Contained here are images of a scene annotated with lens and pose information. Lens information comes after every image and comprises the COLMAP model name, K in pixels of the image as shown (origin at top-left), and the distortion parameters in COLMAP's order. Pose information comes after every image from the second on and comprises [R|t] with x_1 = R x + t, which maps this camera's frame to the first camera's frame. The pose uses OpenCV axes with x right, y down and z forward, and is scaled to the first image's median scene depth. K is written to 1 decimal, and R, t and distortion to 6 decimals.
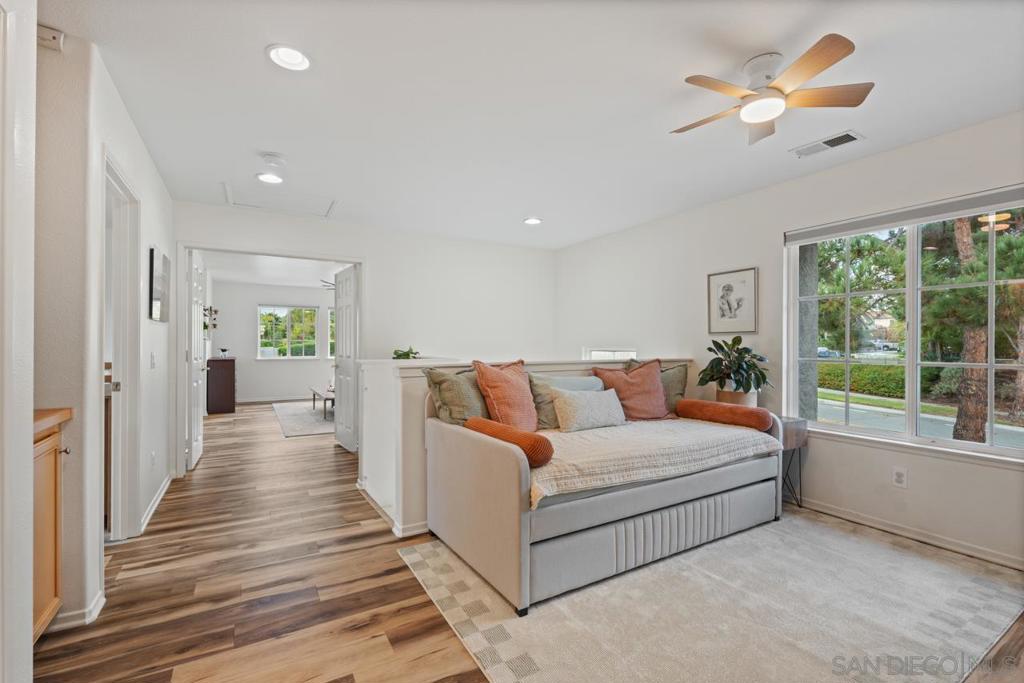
lens RADIAL K [[450.0, 0, 510.0], [0, 450.0, 344.3], [0, 0, 1]] dist [-0.008025, -0.000079]
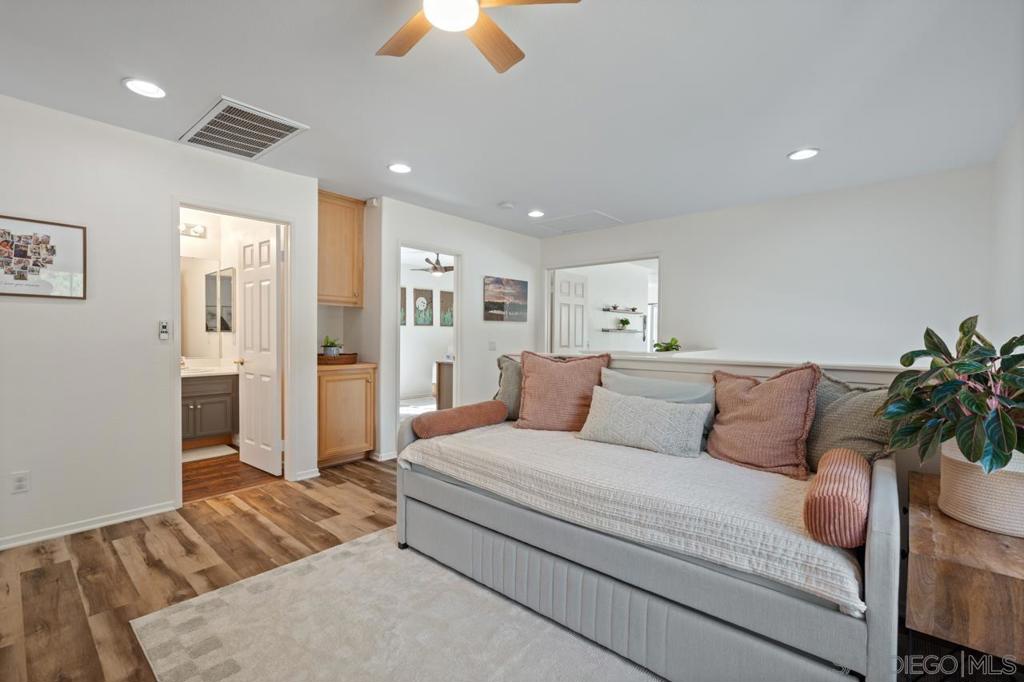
lens RADIAL K [[450.0, 0, 511.6], [0, 450.0, 342.2], [0, 0, 1]] dist [-0.008025, -0.000079]
pose [[0.310626, 0.014728, -0.950418, 1.007677], [-0.005418, 0.999891, 0.013724, 0.001918], [0.950517, 0.000887, 0.310672, 0.686645]]
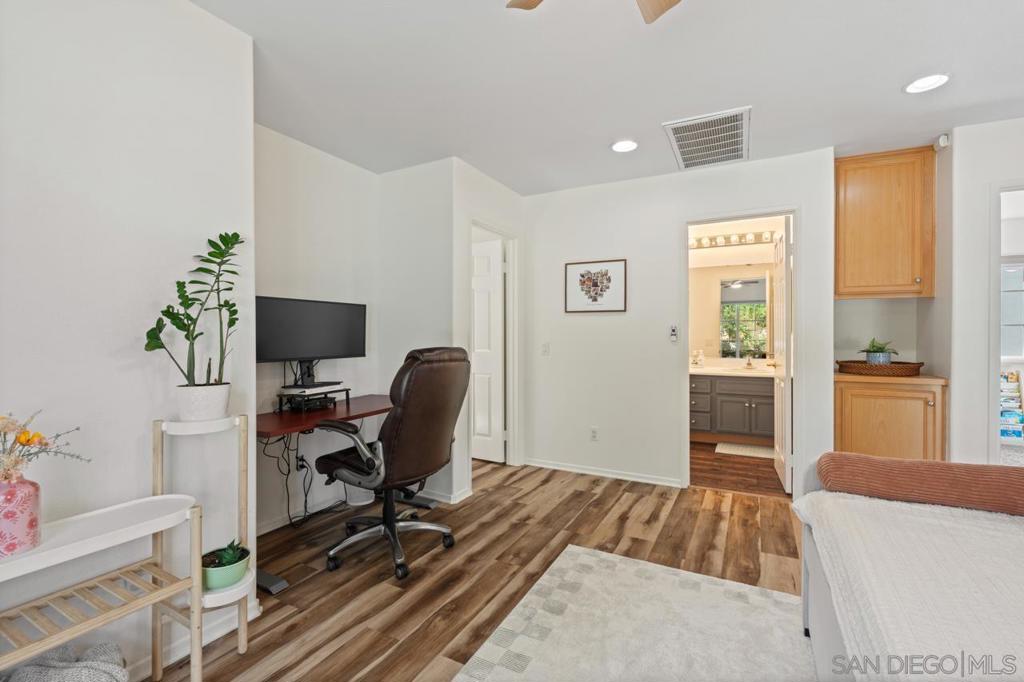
lens RADIAL K [[450.0, 0, 513.4], [0, 450.0, 335.2], [0, 0, 1]] dist [-0.008025, -0.000079]
pose [[-0.853908, -0.002534, -0.520418, 0.769030], [-0.001837, 0.999997, -0.001854, 0.001341], [0.520421, -0.000627, -0.853910, 1.113000]]
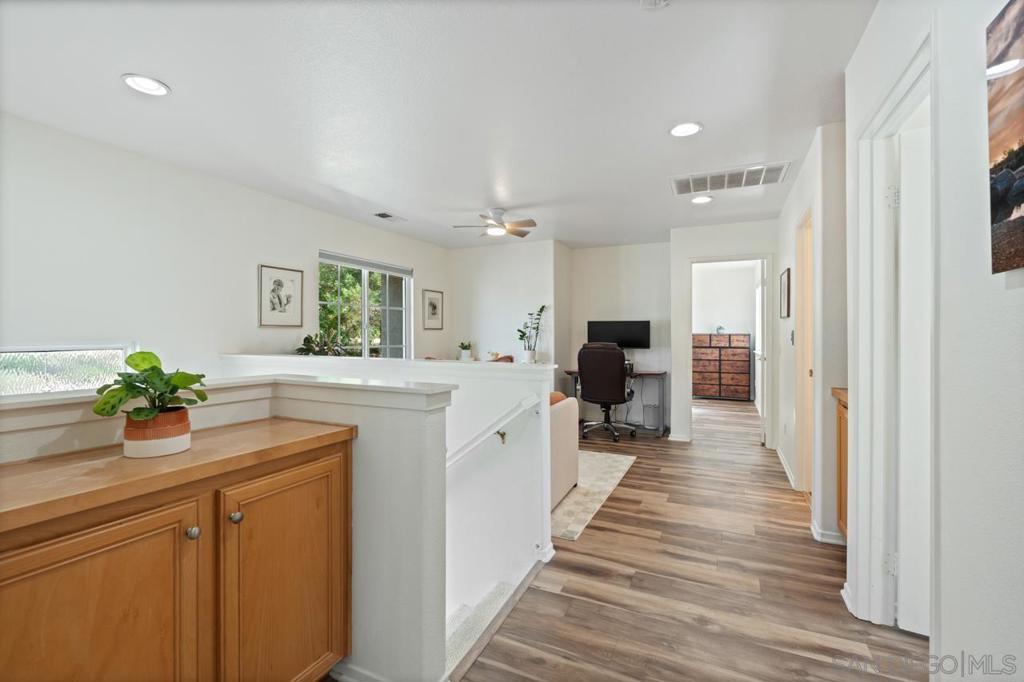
lens RADIAL K [[450.0, 0, 515.6], [0, 450.0, 333.5], [0, 0, 1]] dist [-0.008025, -0.000079]
pose [[-0.568016, -0.004973, 0.823003, -1.031567], [-0.005636, 0.999982, 0.002153, -0.020269], [-0.822998, -0.003416, -0.568033, 1.715423]]
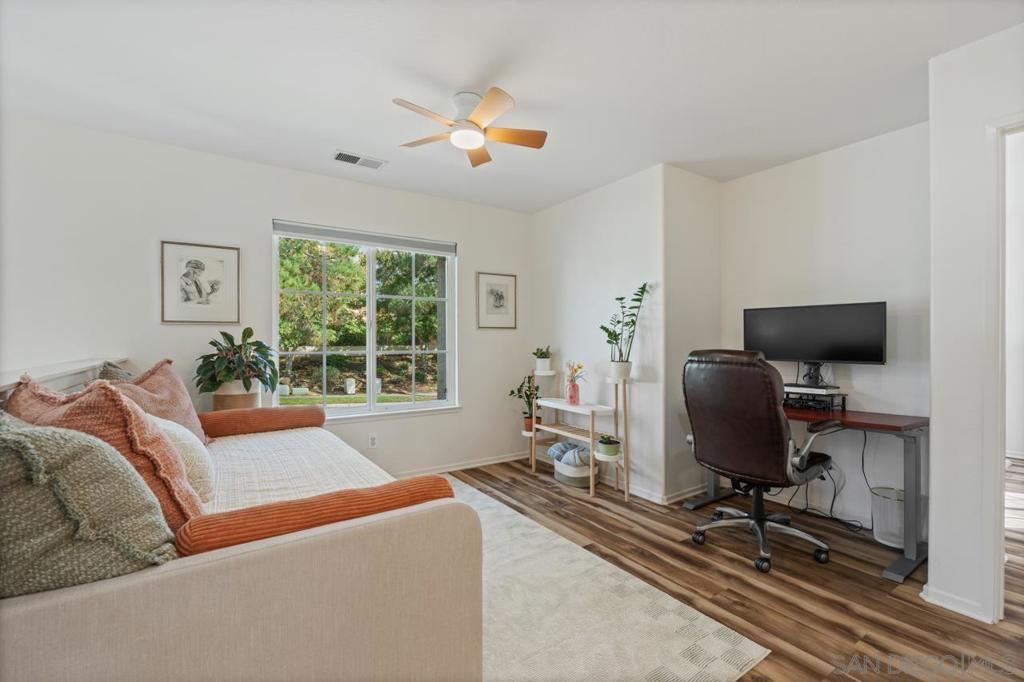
lens RADIAL K [[450.0, 0, 515.1], [0, 450.0, 342.0], [0, 0, 1]] dist [-0.008025, -0.000079]
pose [[-0.061042, -0.007954, 0.998104, -0.491148], [-0.002635, 0.999966, 0.007808, 0.001800], [-0.998132, -0.002153, -0.061060, 0.743941]]
